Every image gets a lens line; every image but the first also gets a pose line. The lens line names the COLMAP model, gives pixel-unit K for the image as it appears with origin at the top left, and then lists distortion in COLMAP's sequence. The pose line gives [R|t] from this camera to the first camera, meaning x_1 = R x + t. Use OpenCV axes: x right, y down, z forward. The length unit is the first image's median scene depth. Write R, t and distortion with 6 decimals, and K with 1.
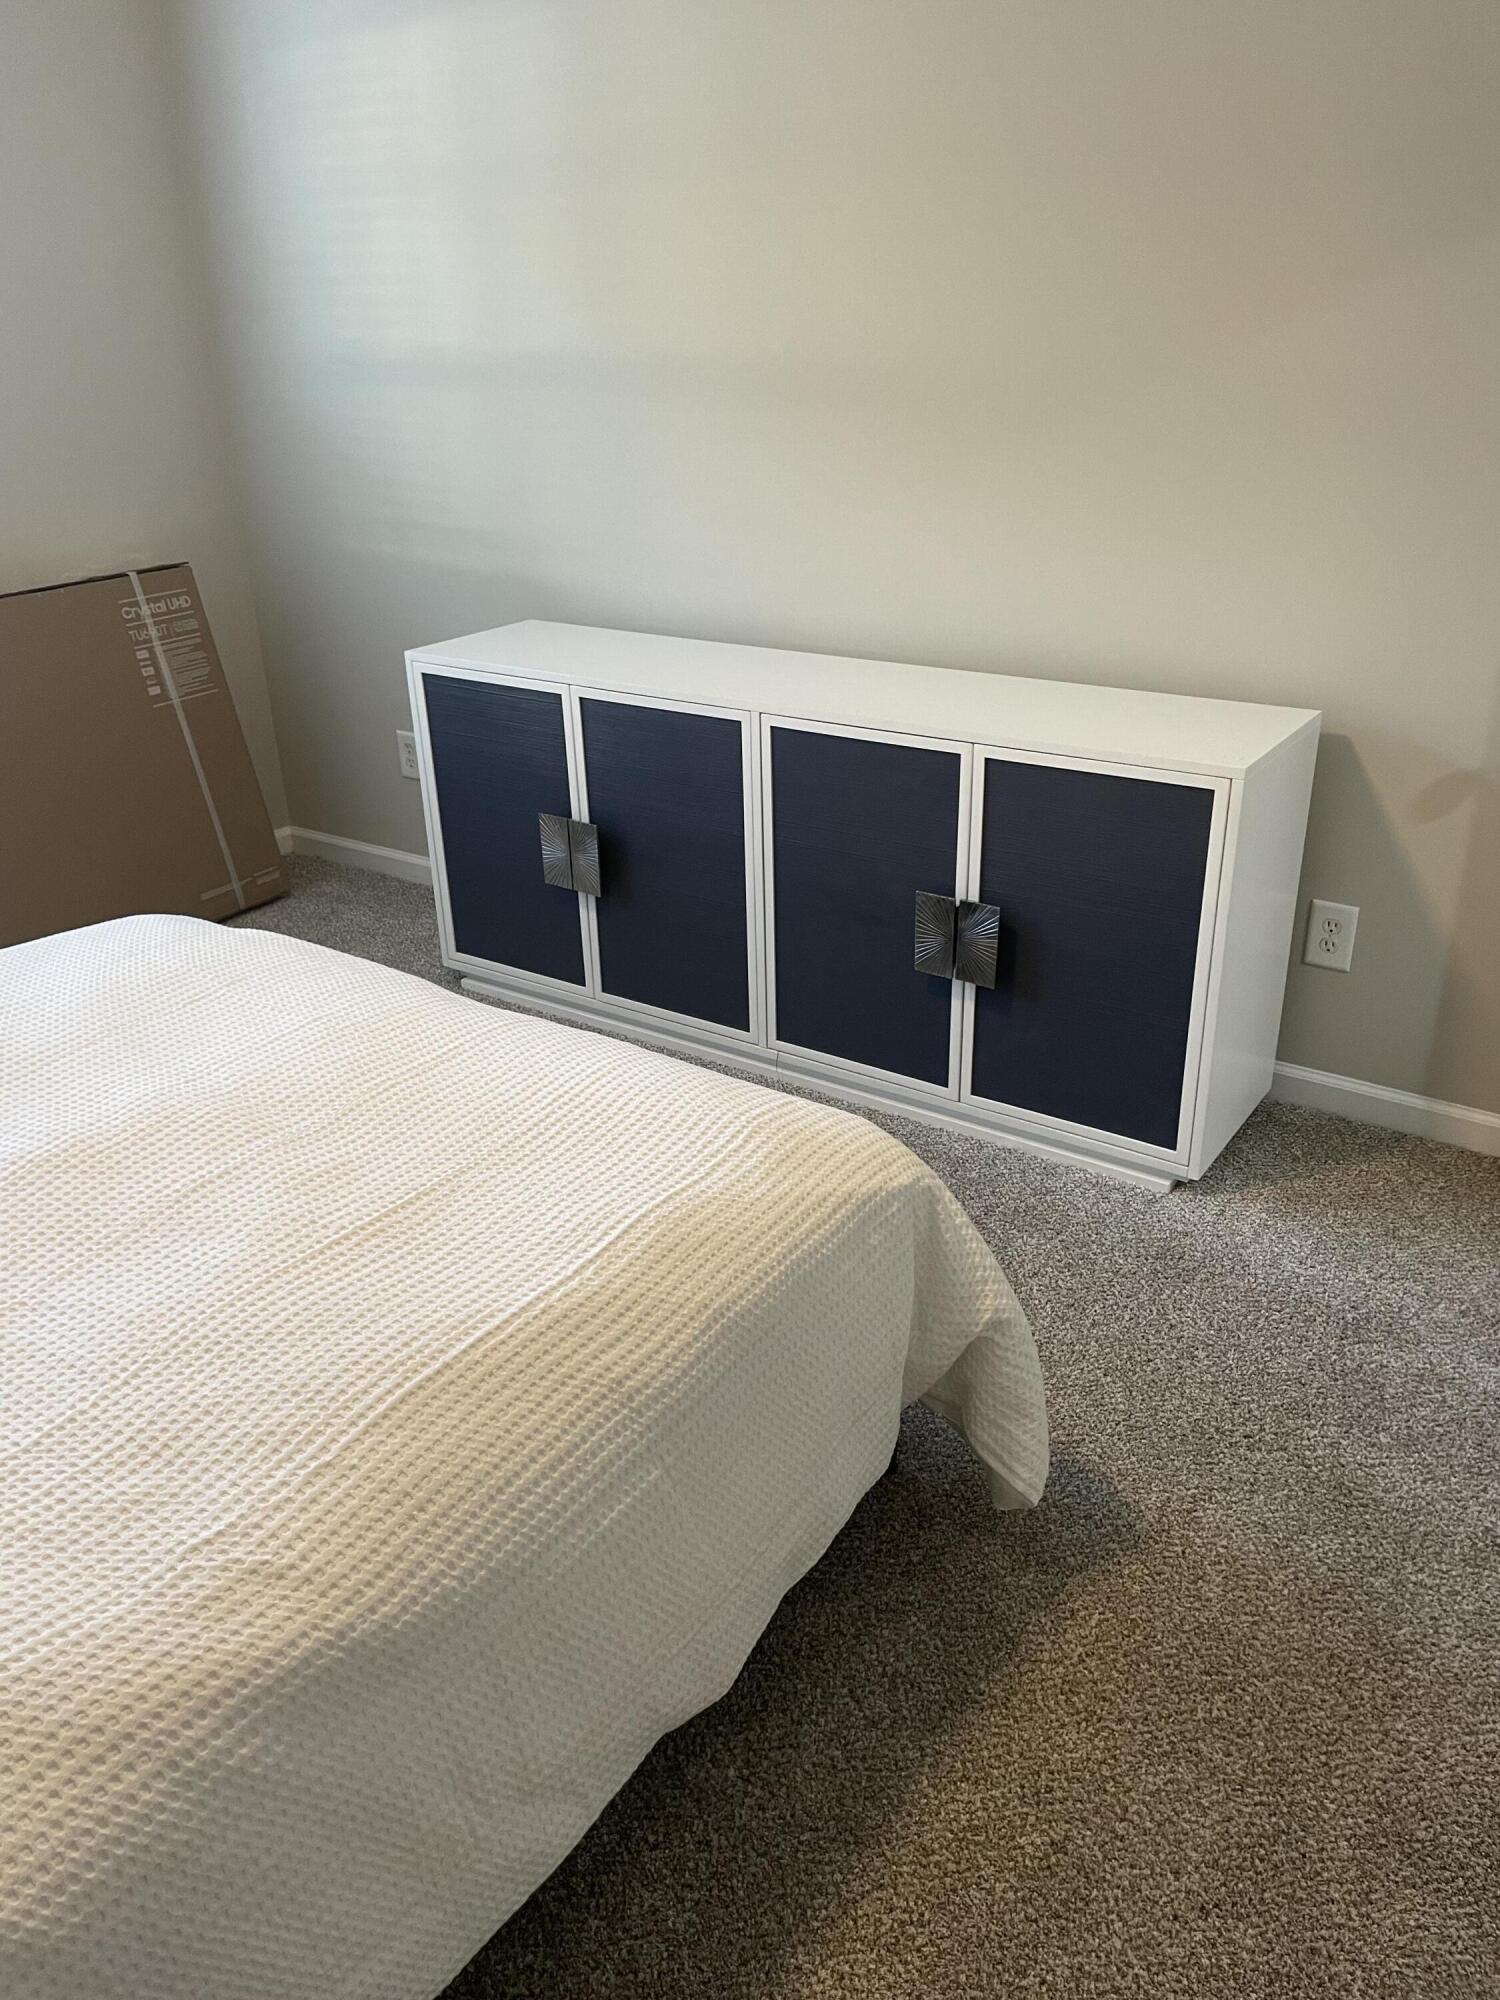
lens RADIAL K [[1544.6, 0, 749.1], [0, 1544.6, 997.8], [0, 0, 1]] dist [0.023033, -0.044150]
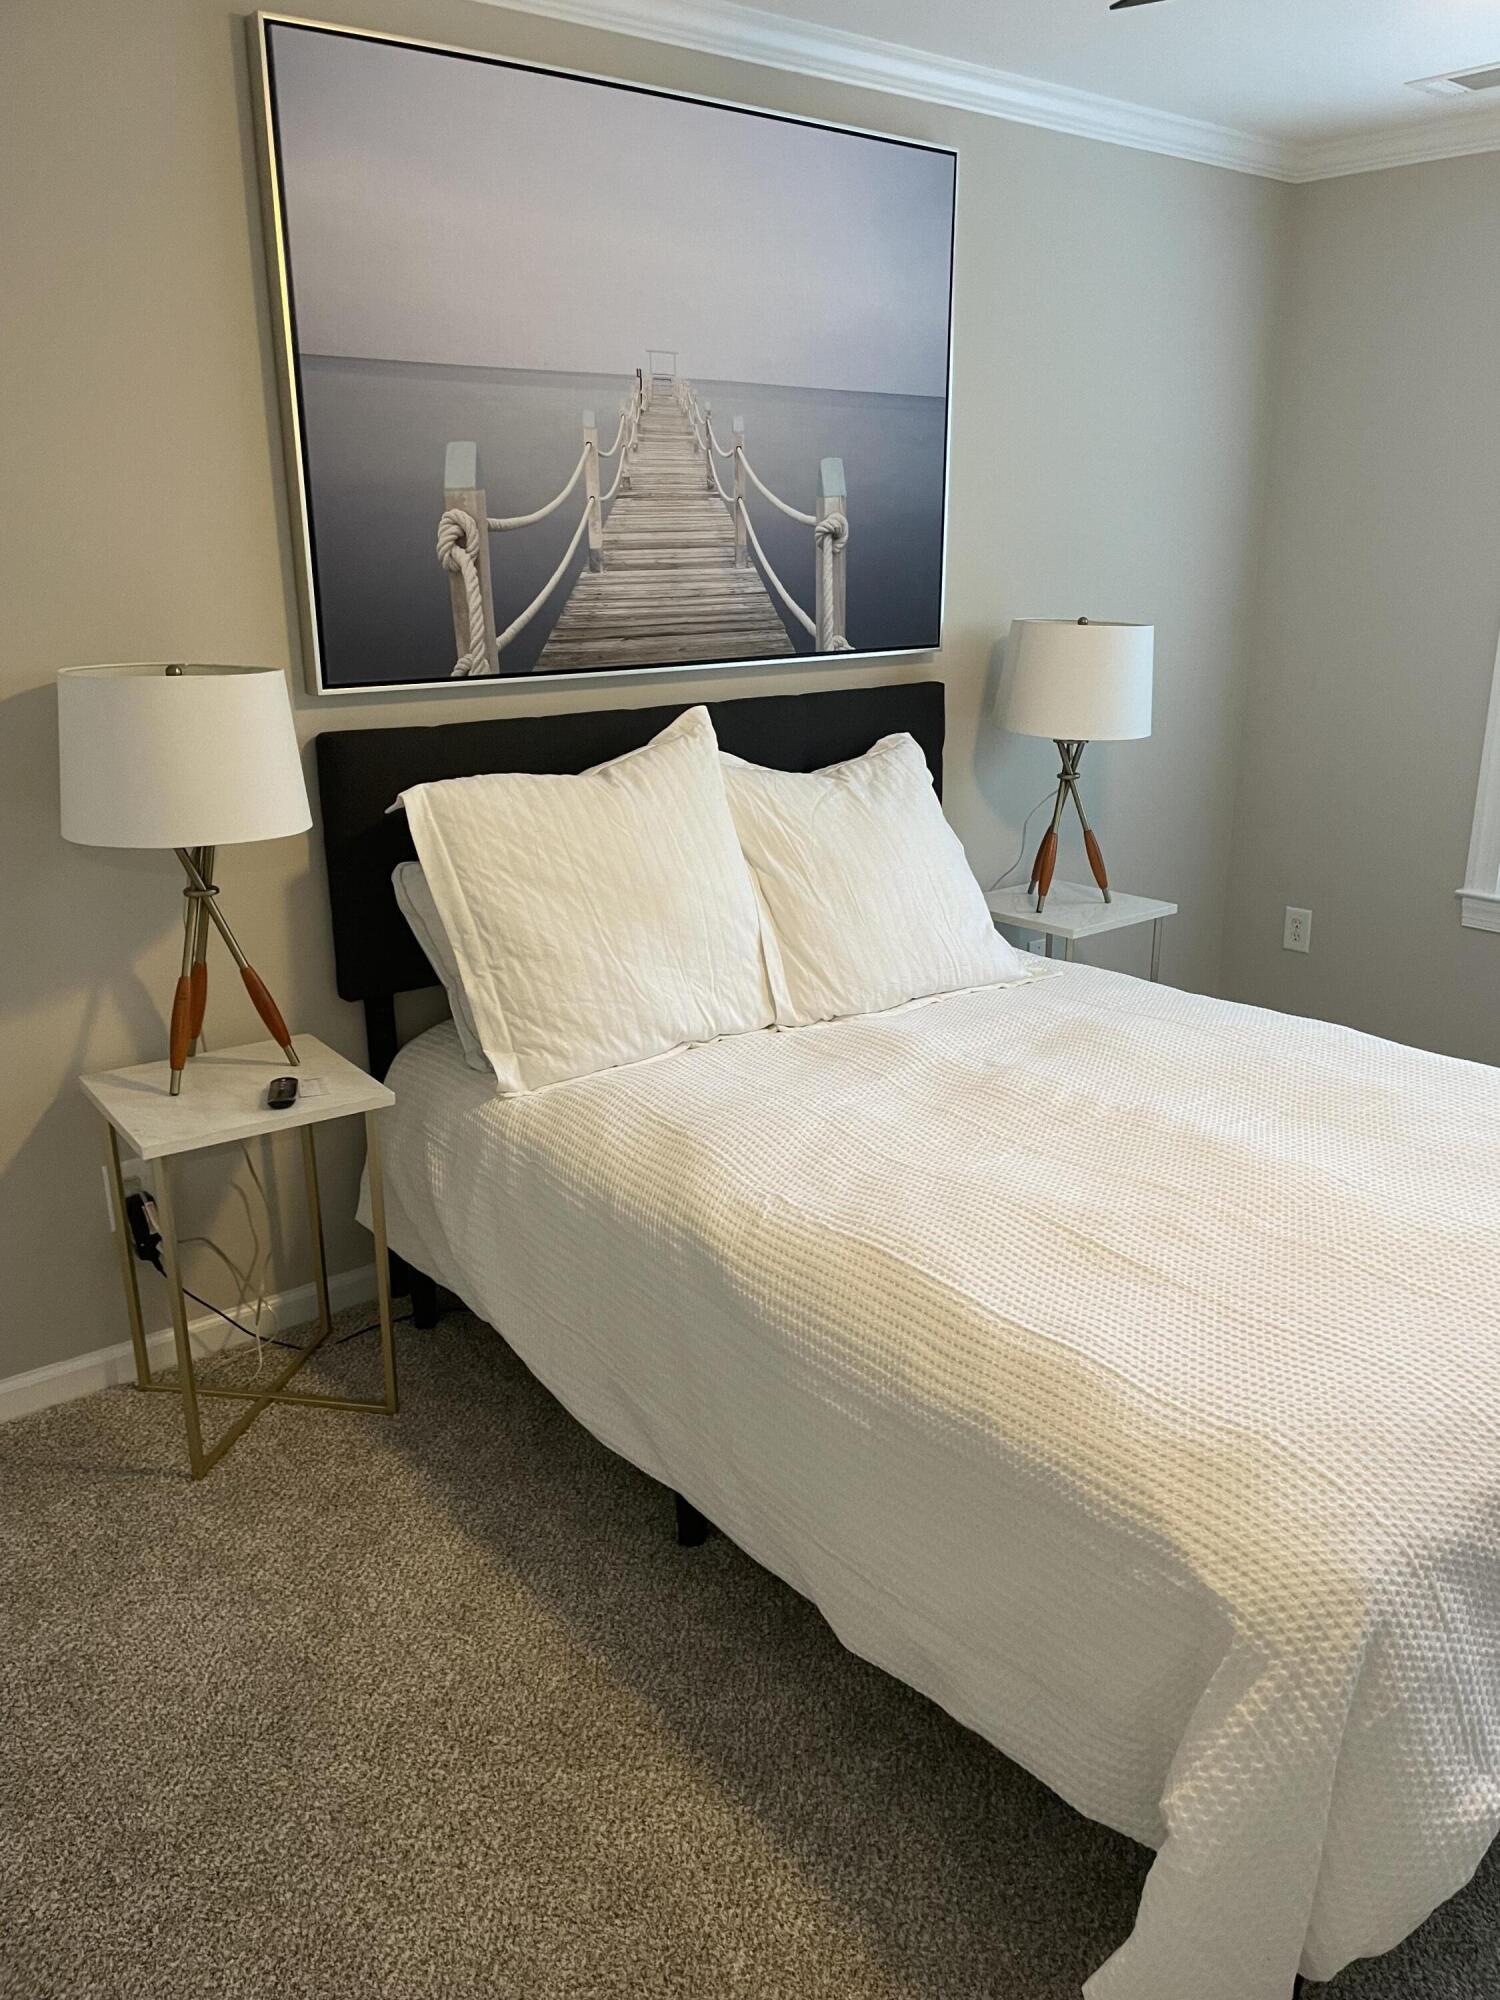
lens RADIAL K [[1544.6, 0, 749.1], [0, 1544.6, 1001.8], [0, 0, 1]] dist [0.023033, -0.044150]
pose [[-0.306290, 0.304291, -0.901994, 0.928456], [-0.383561, 0.827765, 0.409495, -0.430270], [0.871245, 0.471394, -0.136822, 0.837887]]
